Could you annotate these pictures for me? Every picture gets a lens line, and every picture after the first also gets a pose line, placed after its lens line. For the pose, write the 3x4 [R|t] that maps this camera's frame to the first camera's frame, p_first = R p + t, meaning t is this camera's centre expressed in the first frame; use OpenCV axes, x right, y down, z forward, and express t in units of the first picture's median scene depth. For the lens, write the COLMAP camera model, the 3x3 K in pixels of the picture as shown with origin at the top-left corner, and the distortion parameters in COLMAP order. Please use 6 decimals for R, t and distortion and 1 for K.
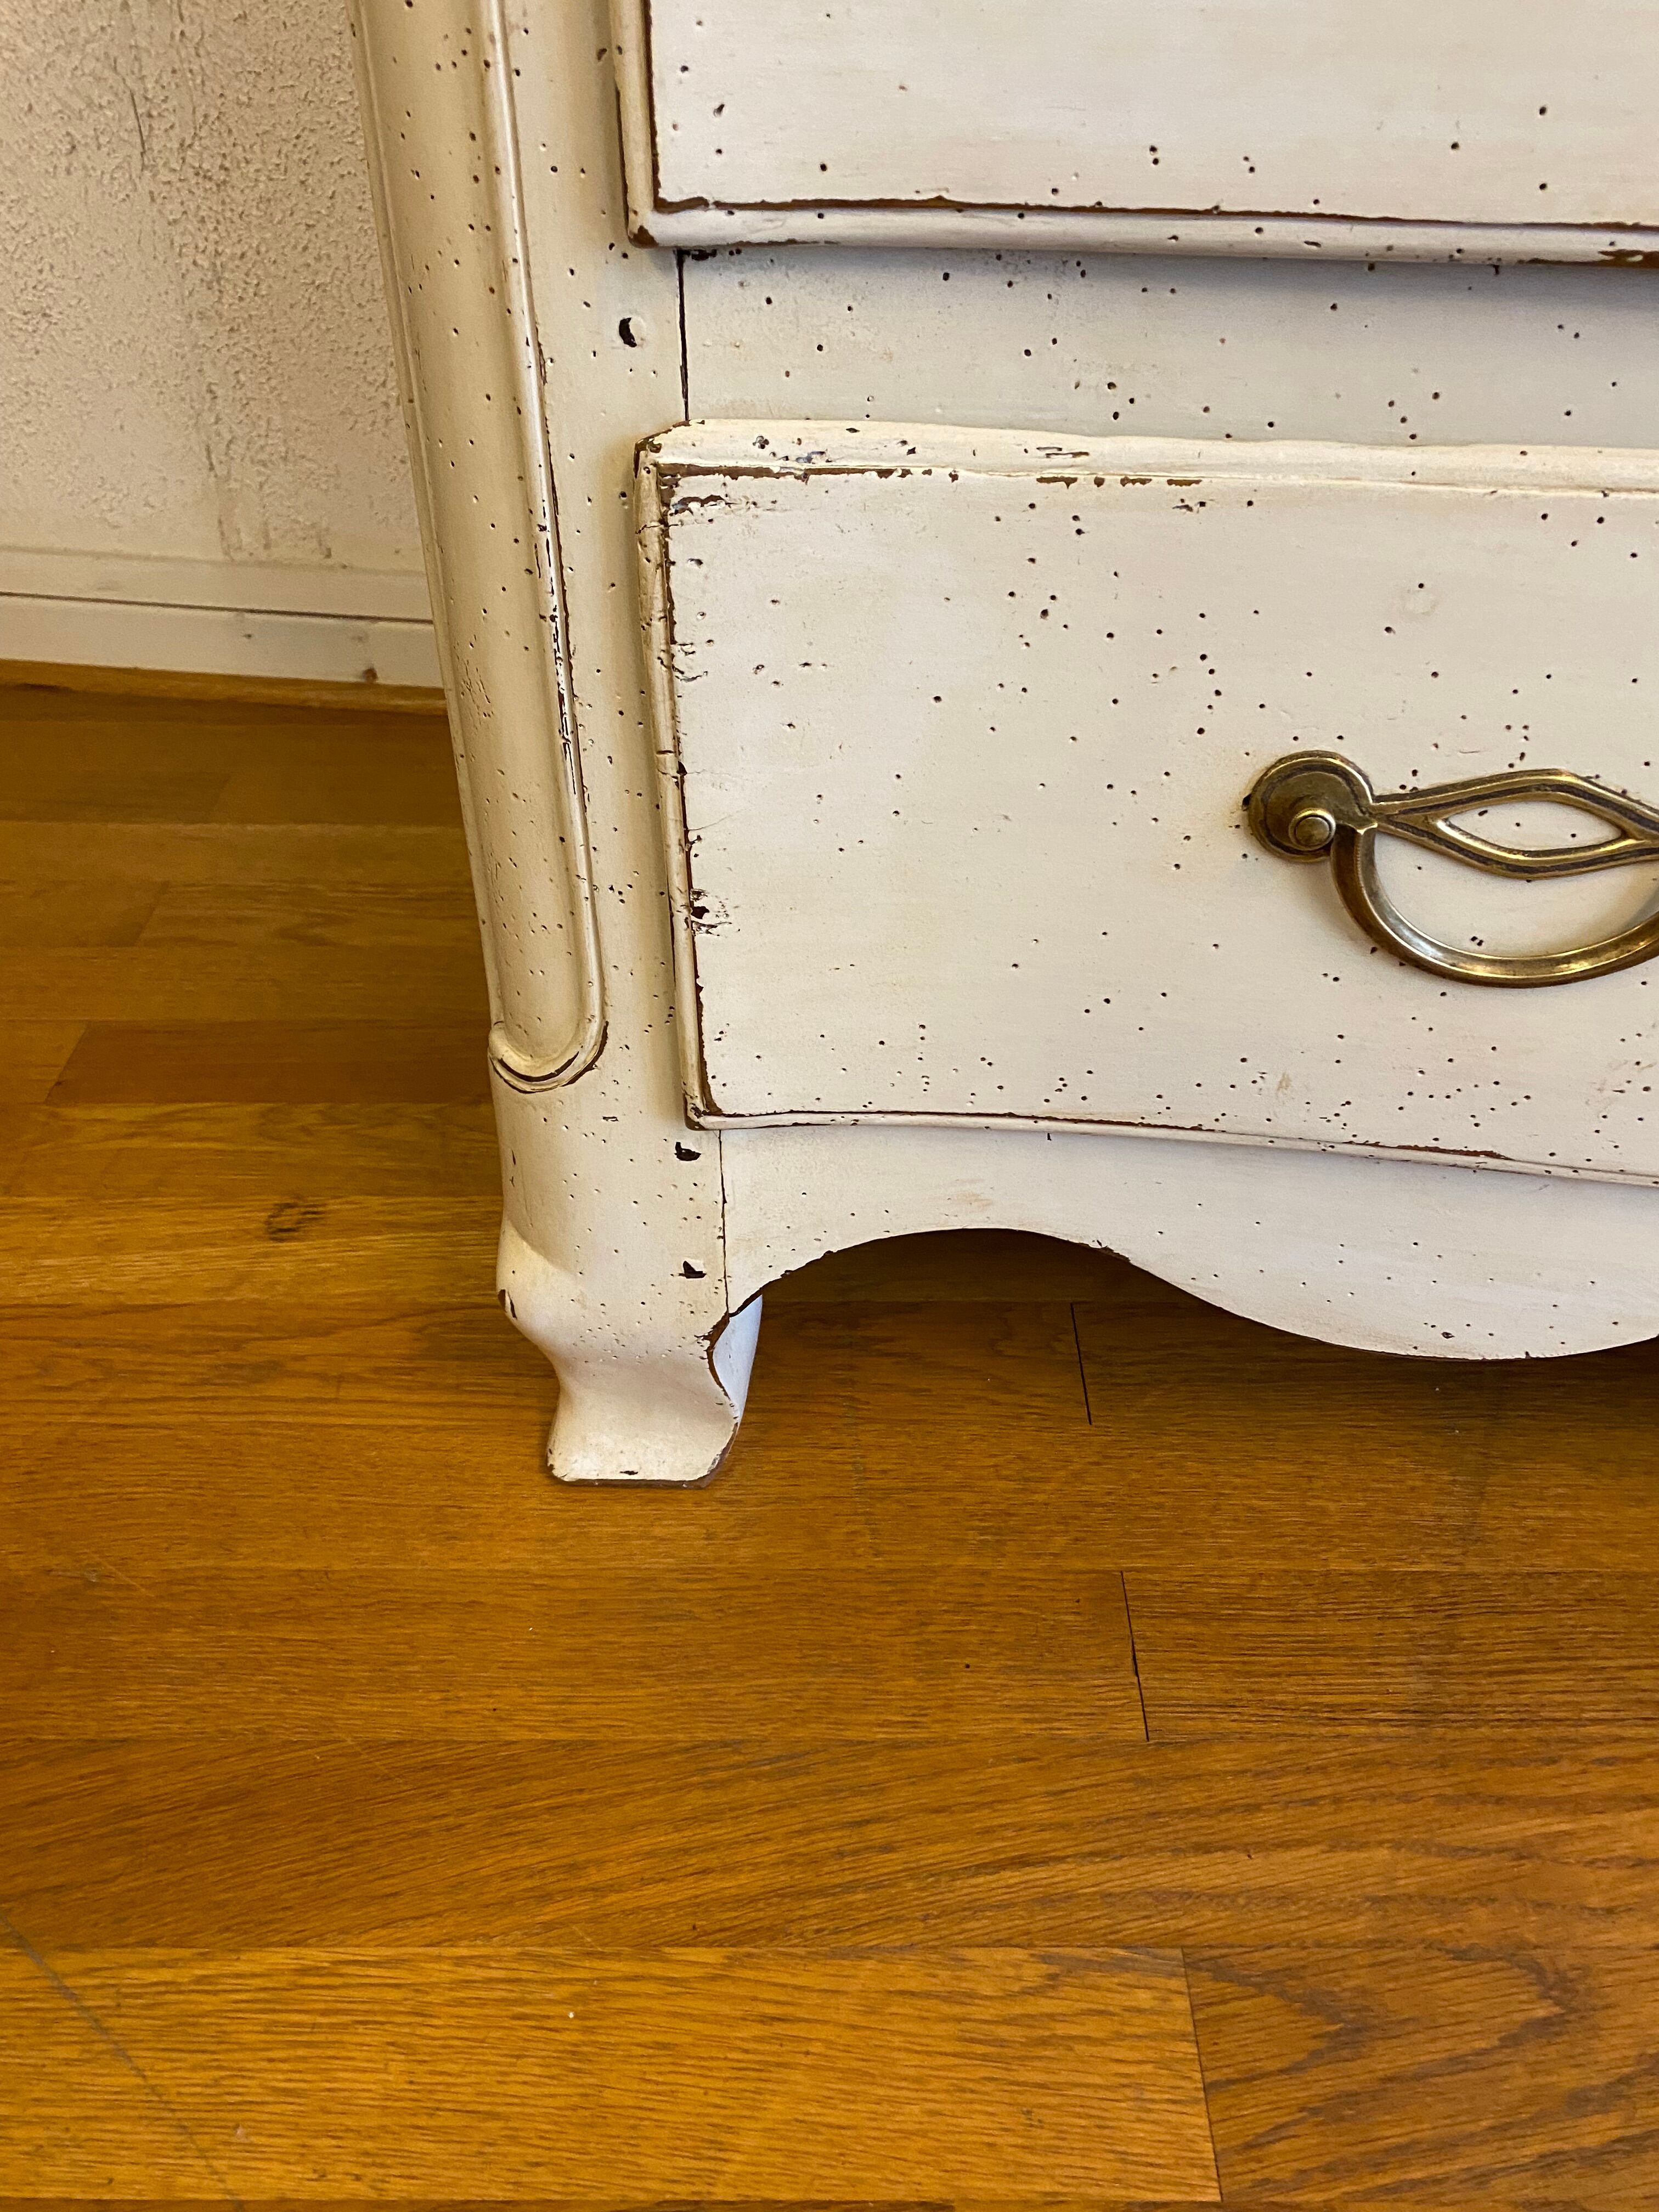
lens RADIAL K [[1687.6, 0, 829.9], [0, 1687.6, 1116.2], [0, 0, 1]] dist [0.033347, -0.031736]
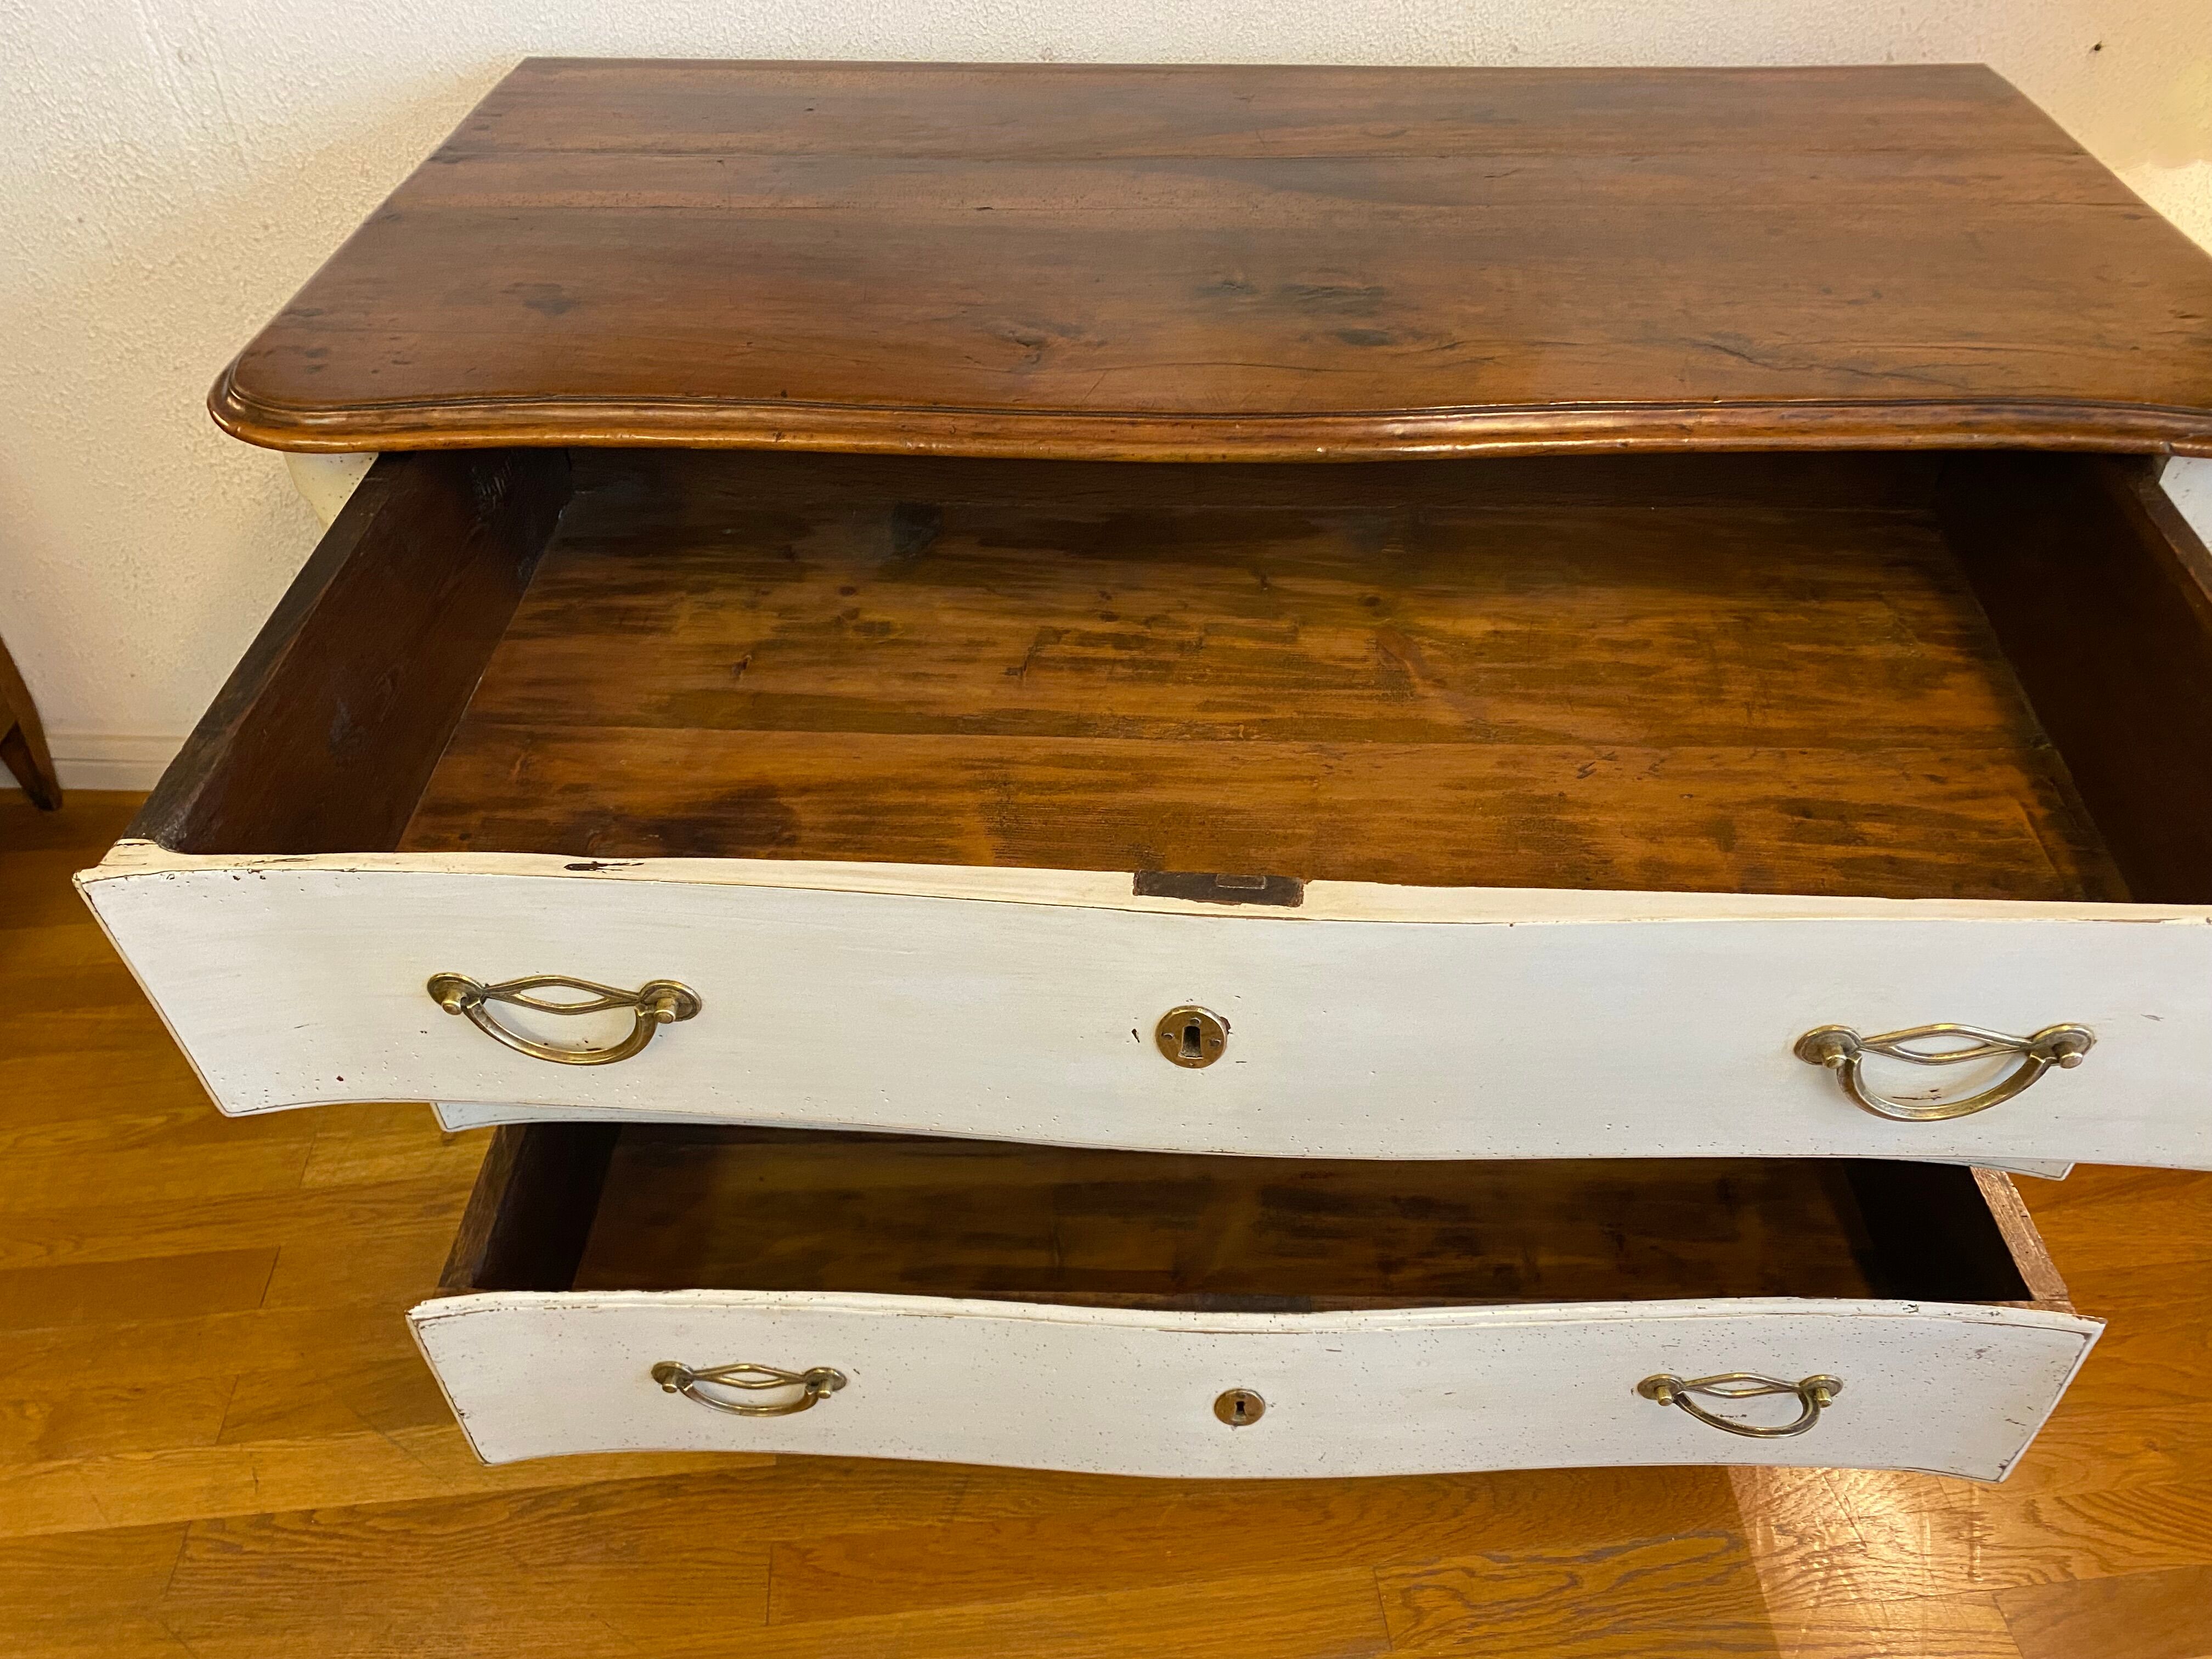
lens RADIAL K [[1687.6, 0, 1099.0], [0, 1687.6, 801.7], [0, 0, 1]] dist [0.033347, -0.031736]
pose [[0.995696, -0.074624, 0.054958, 0.643695], [0.073032, 0.996865, 0.030434, -0.554513], [-0.057057, -0.026289, 0.998025, -1.854844]]
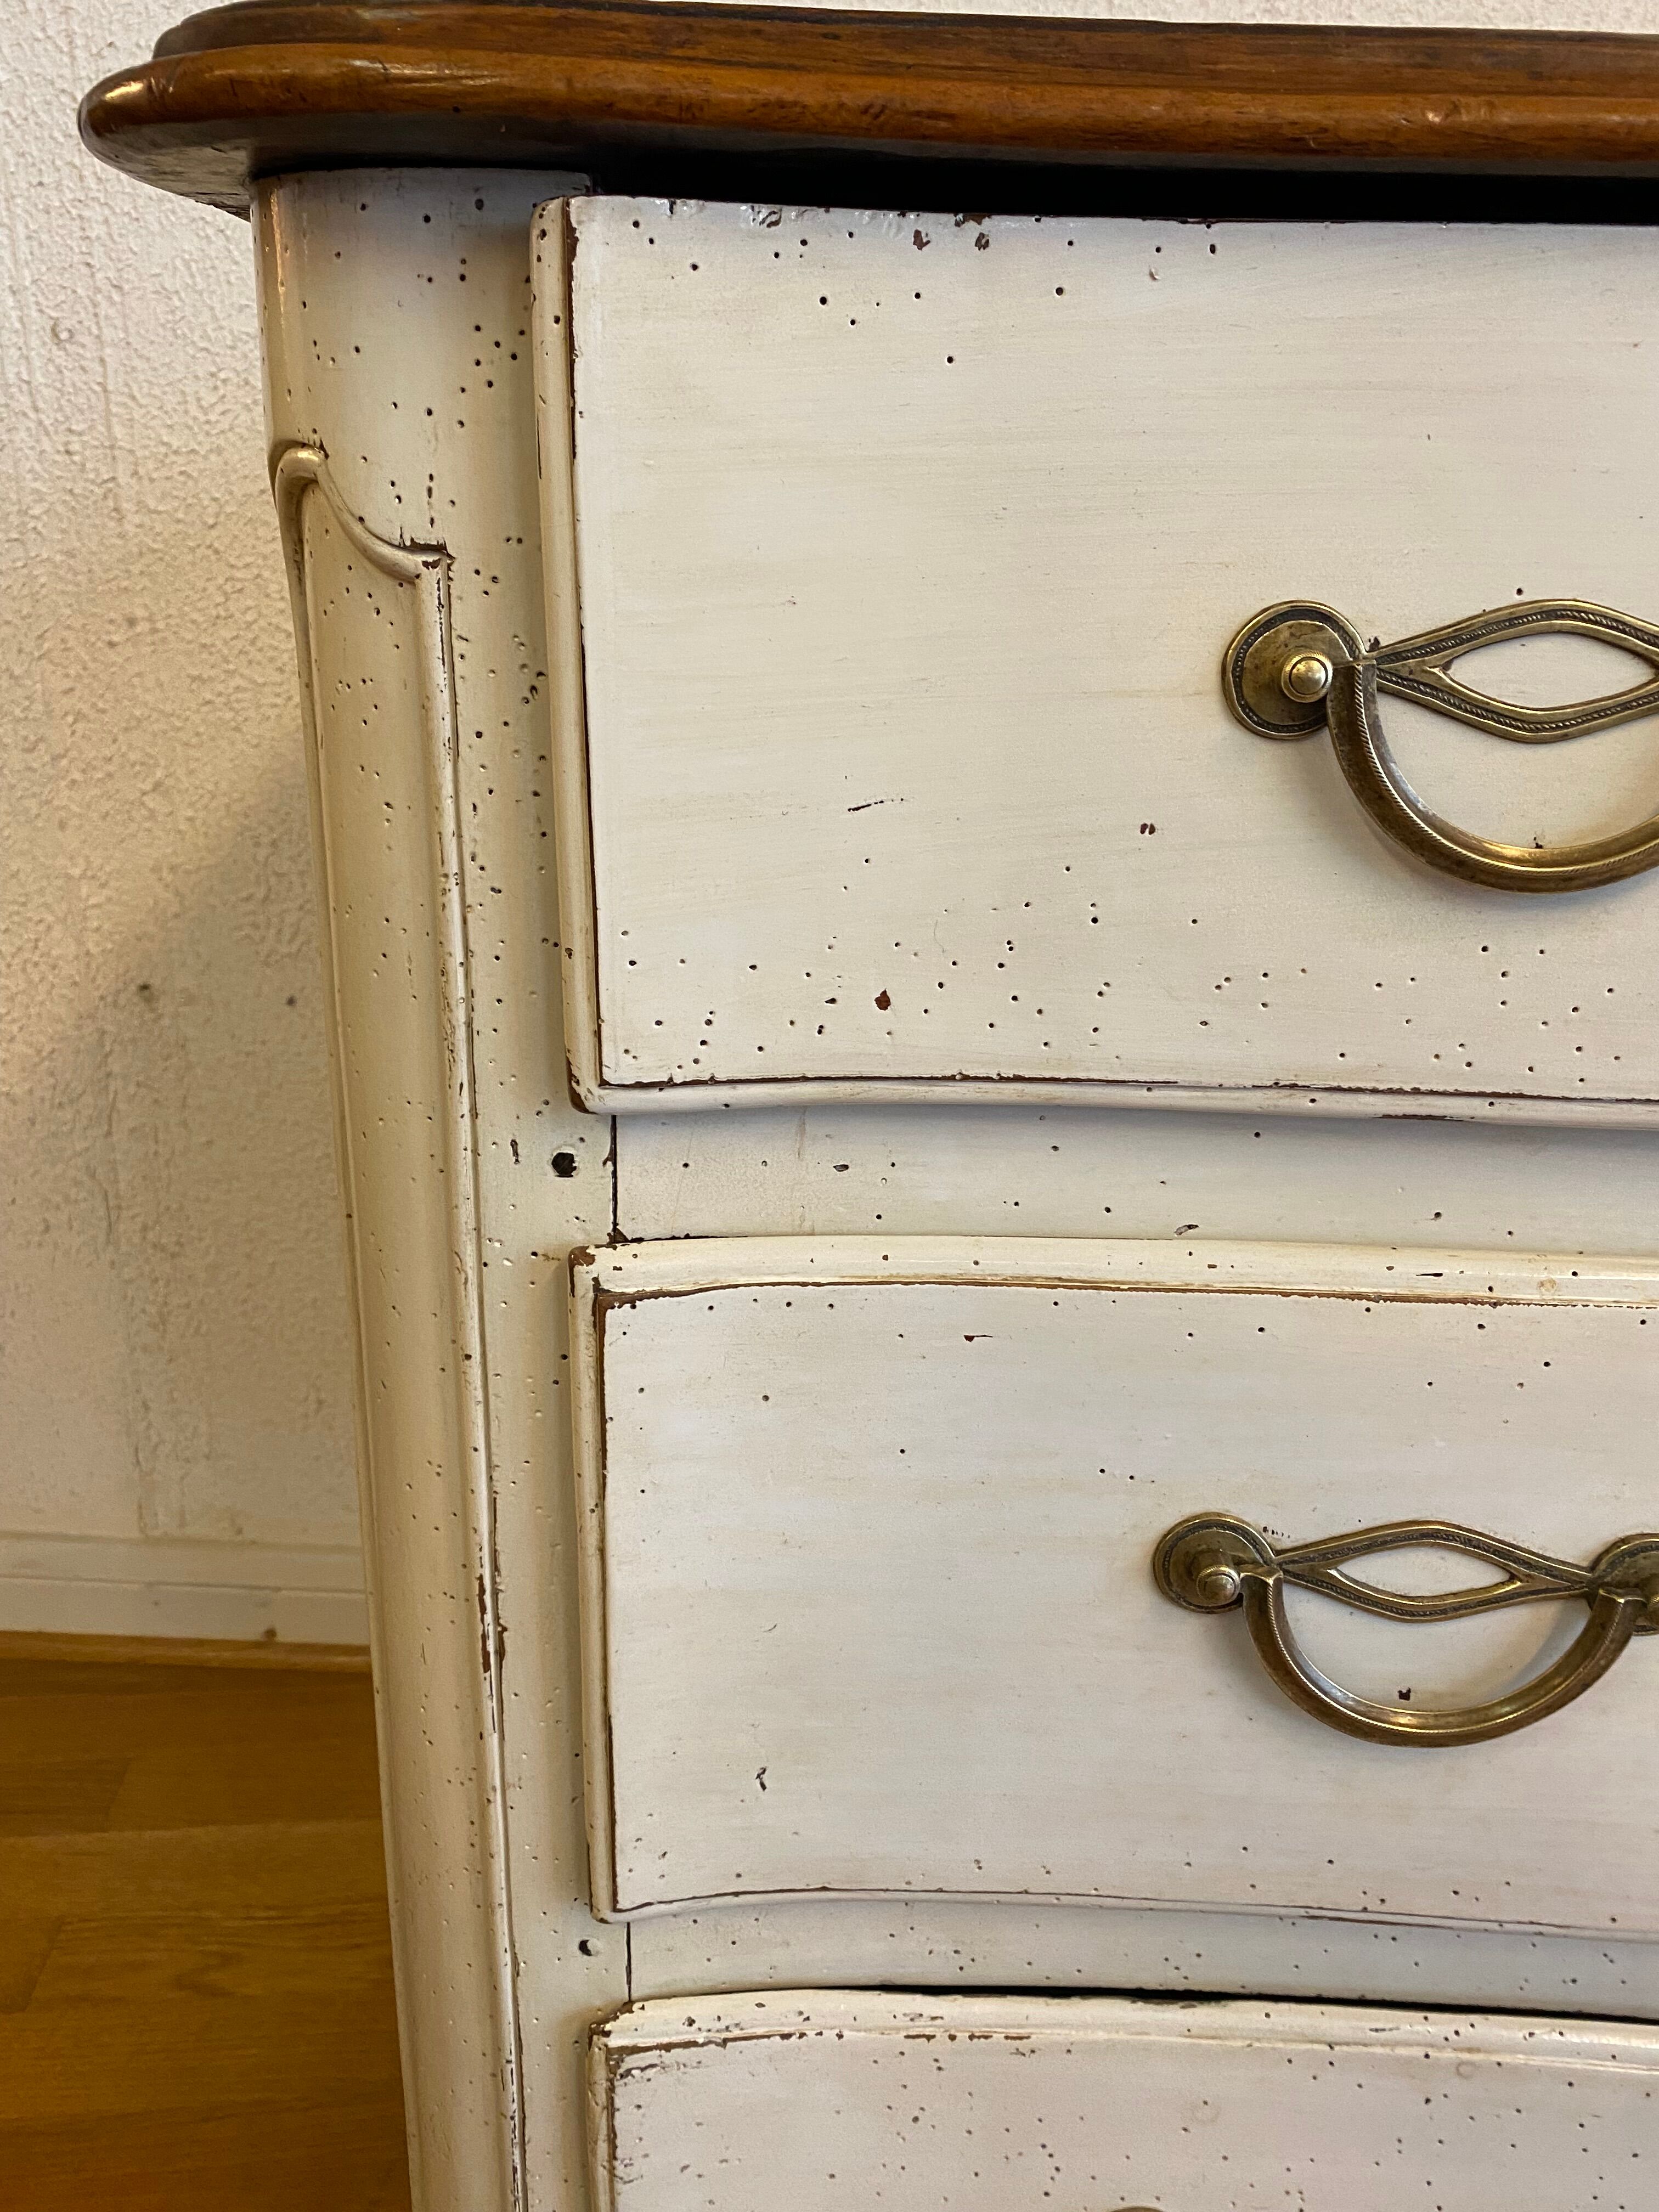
lens RADIAL K [[1687.6, 0, 835.7], [0, 1687.6, 1110.3], [0, 0, 1]] dist [0.033347, -0.031736]
pose [[0.995188, -0.015466, 0.096751, -0.031265], [0.046525, 0.943628, -0.327721, -0.441667], [-0.086229, 0.330646, 0.939807, -0.313441]]
